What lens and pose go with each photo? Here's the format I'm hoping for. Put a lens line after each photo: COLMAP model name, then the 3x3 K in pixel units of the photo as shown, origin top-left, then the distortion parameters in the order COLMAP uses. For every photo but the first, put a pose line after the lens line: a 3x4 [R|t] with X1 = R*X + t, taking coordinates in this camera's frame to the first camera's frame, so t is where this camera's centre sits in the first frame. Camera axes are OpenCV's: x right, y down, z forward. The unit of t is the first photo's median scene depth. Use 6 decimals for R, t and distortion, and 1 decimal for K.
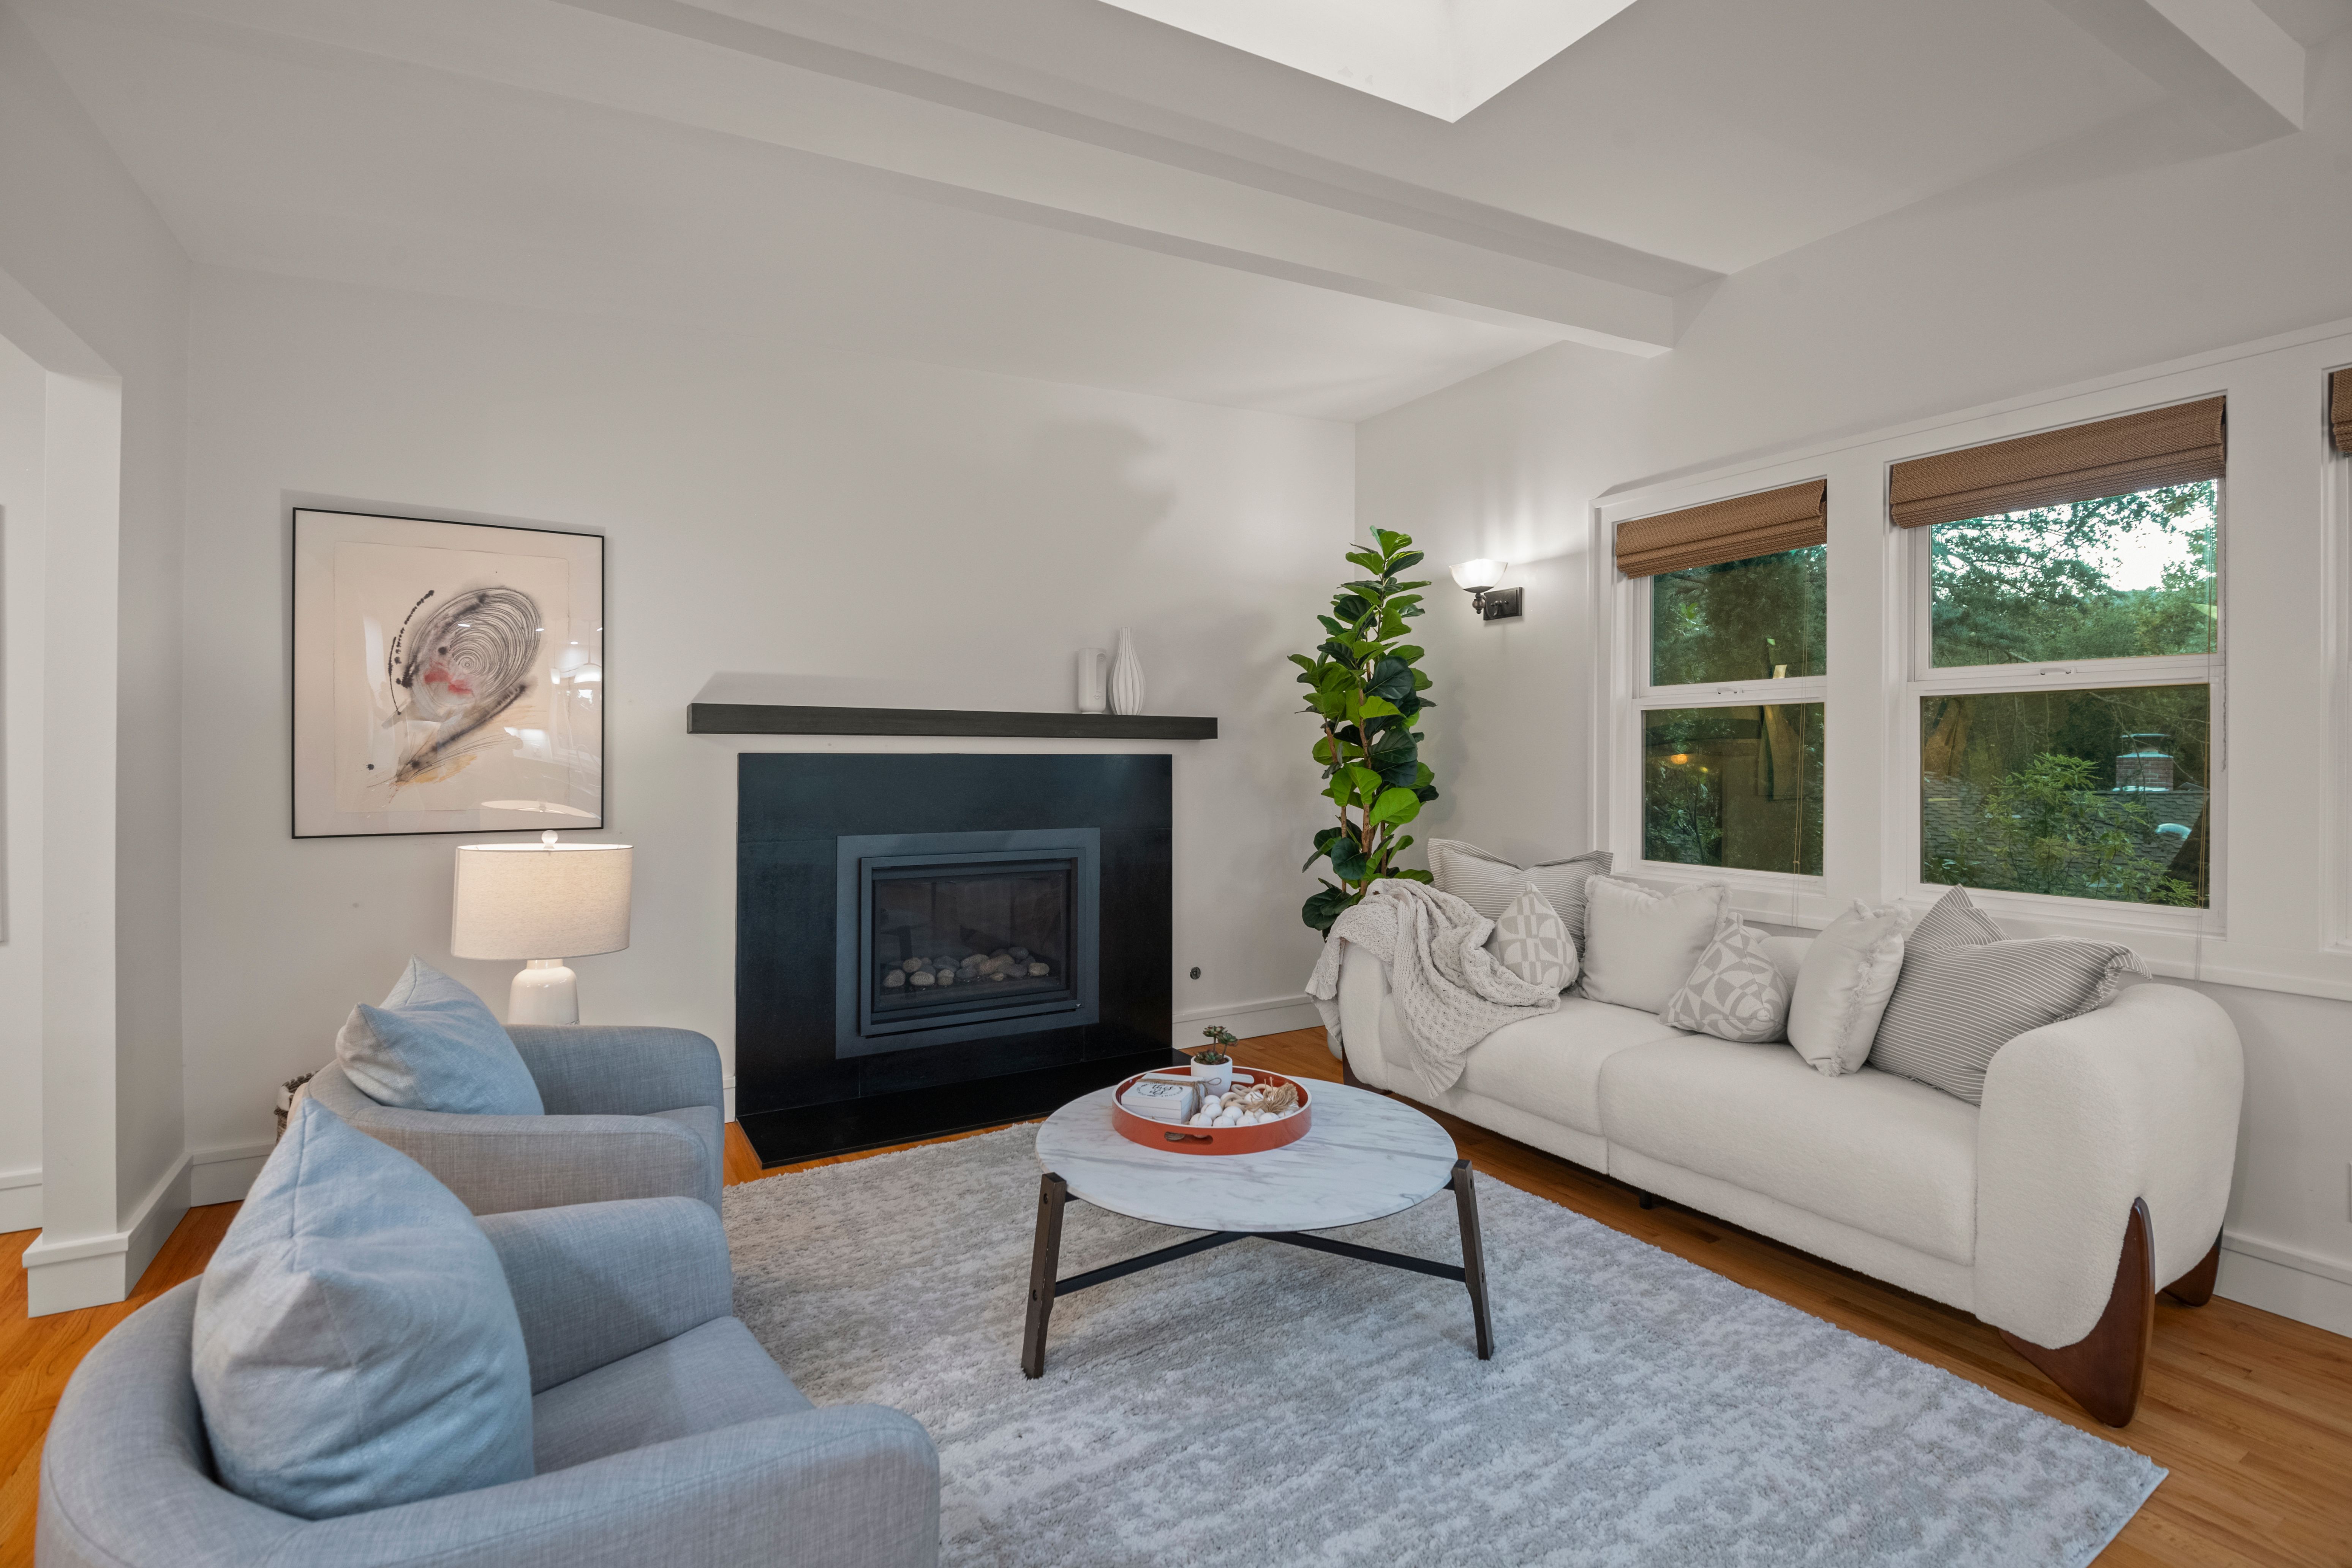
lens RADIAL K [[1075.2, 0, 1177.6], [0, 1075.2, 760.2], [0, 0, 1]] dist [-0.001495, -0.009430]
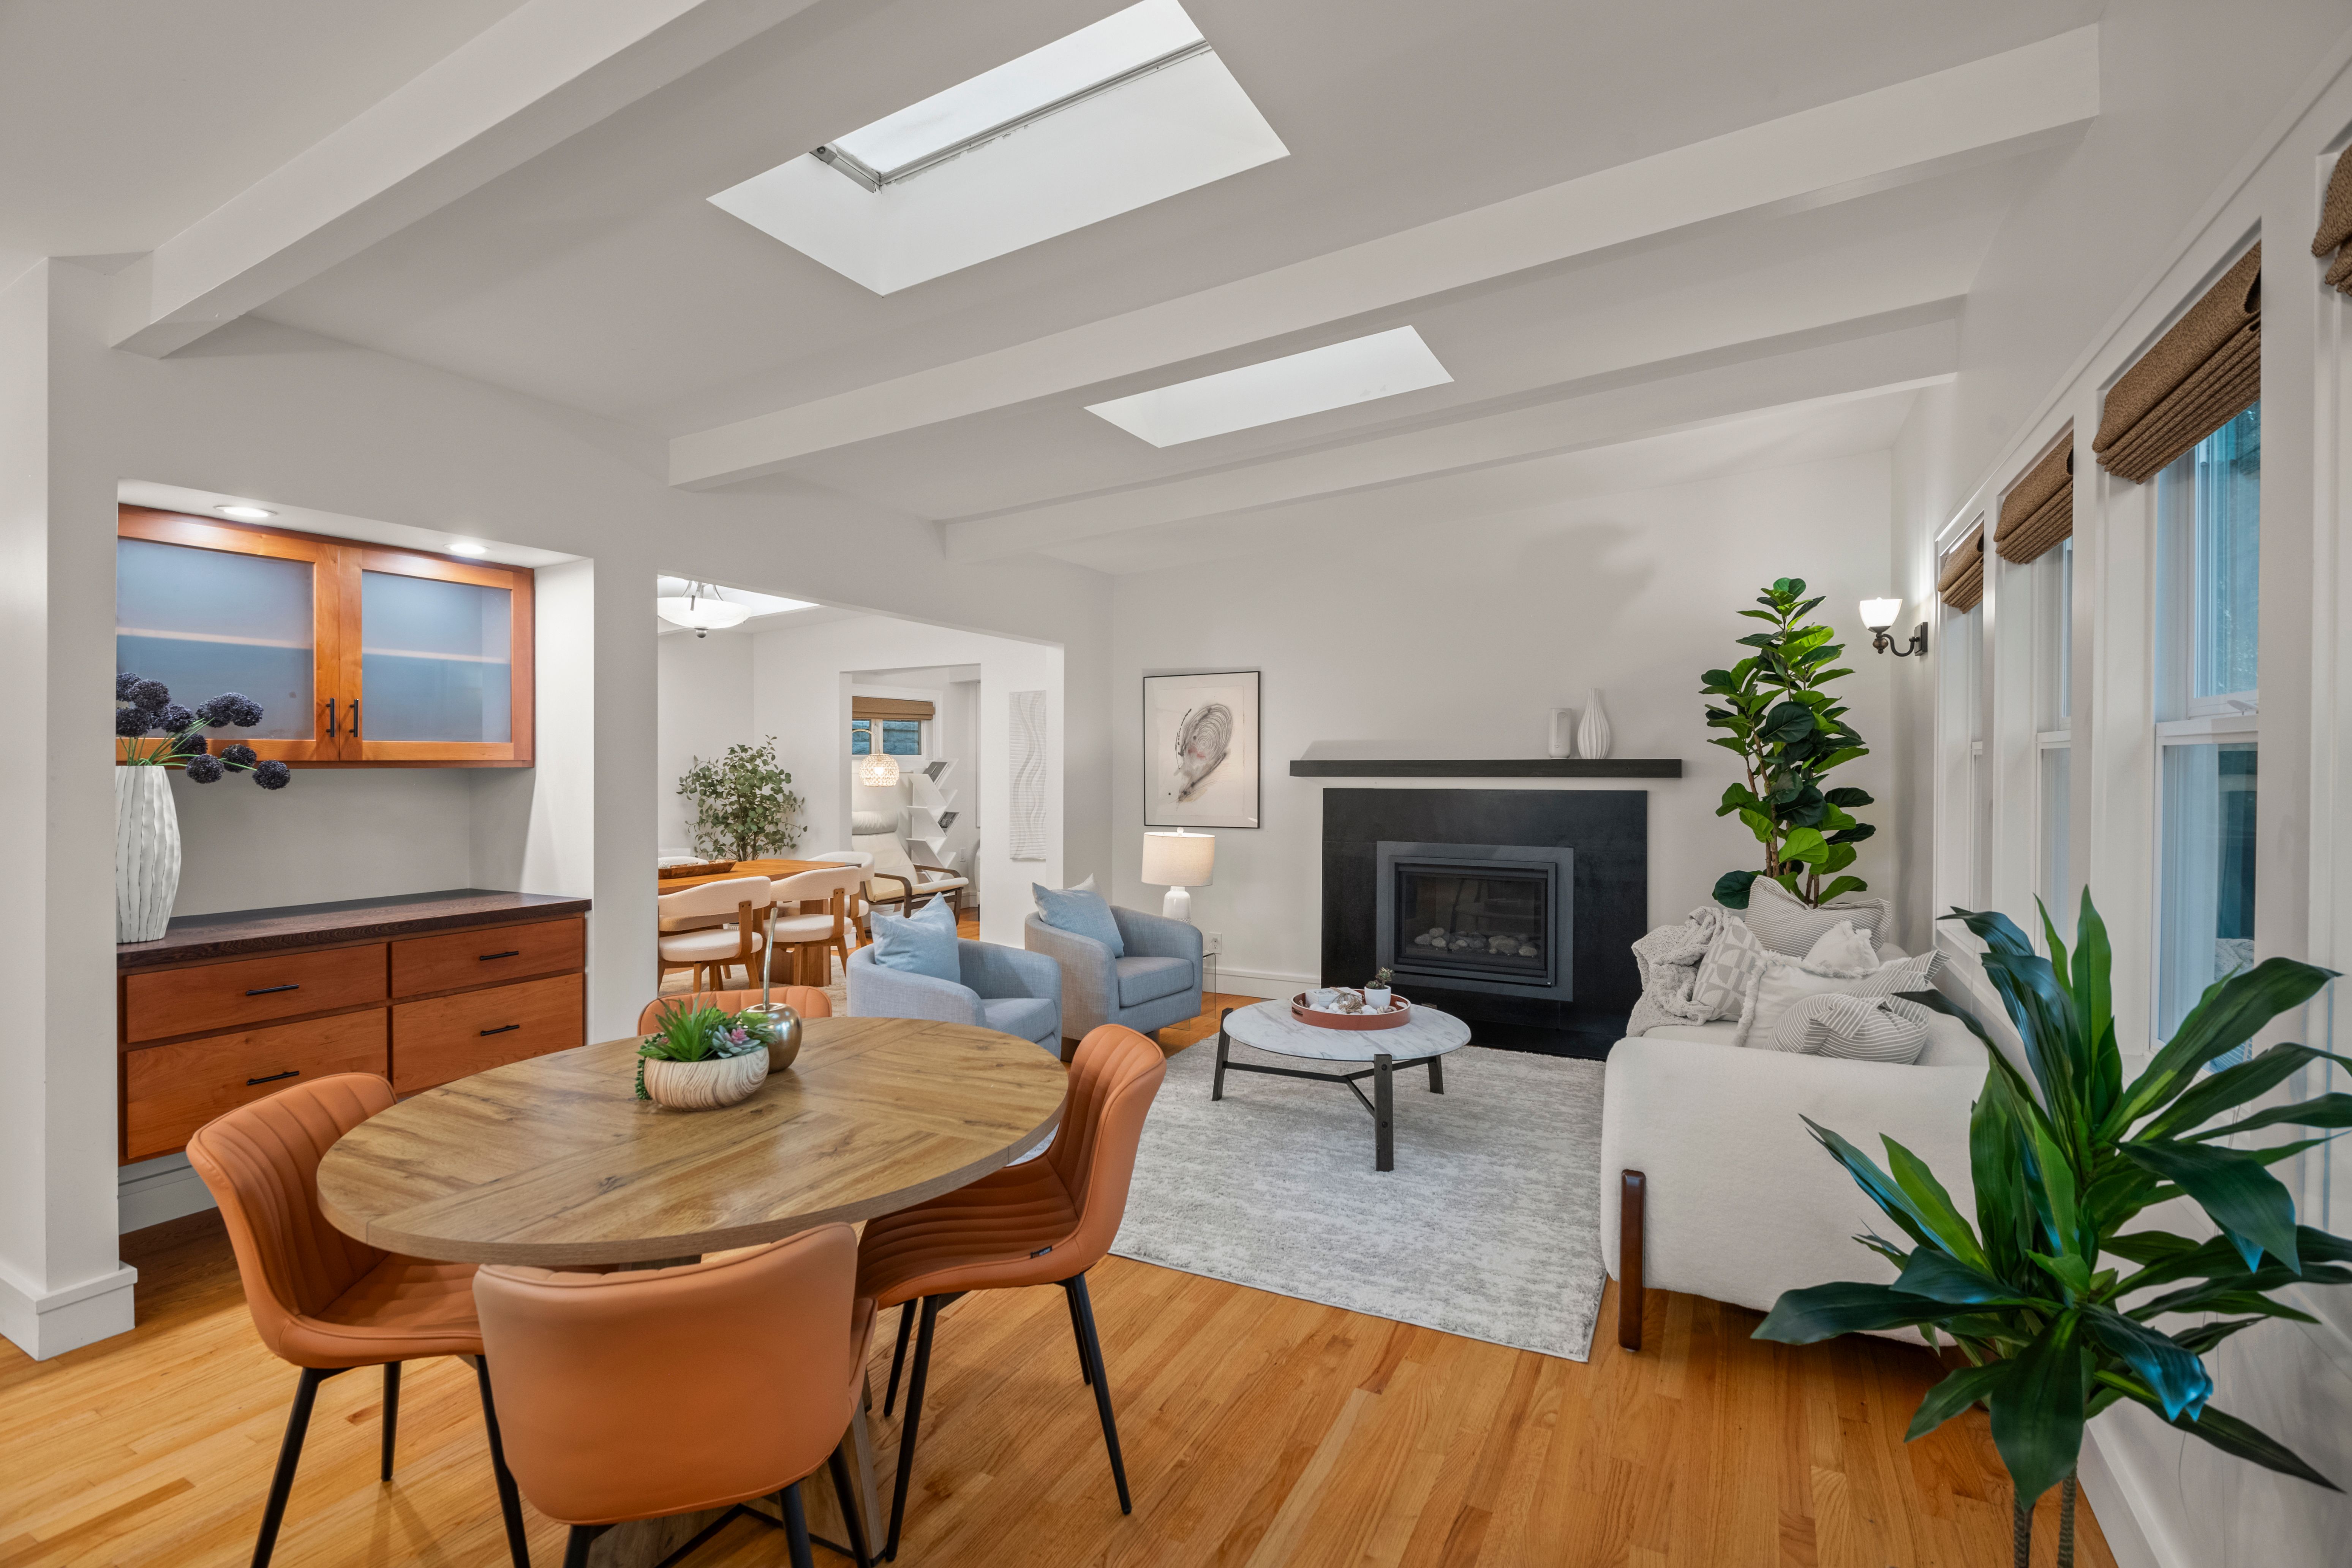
lens RADIAL K [[1075.2, 0, 1158.0], [0, 1075.2, 779.2], [0, 0, 1]] dist [-0.001495, -0.009430]
pose [[0.494287, 0.006149, -0.869277, 1.054530], [0.001239, 0.999969, 0.007778, -0.038816], [0.869298, -0.004922, 0.494264, -0.072427]]
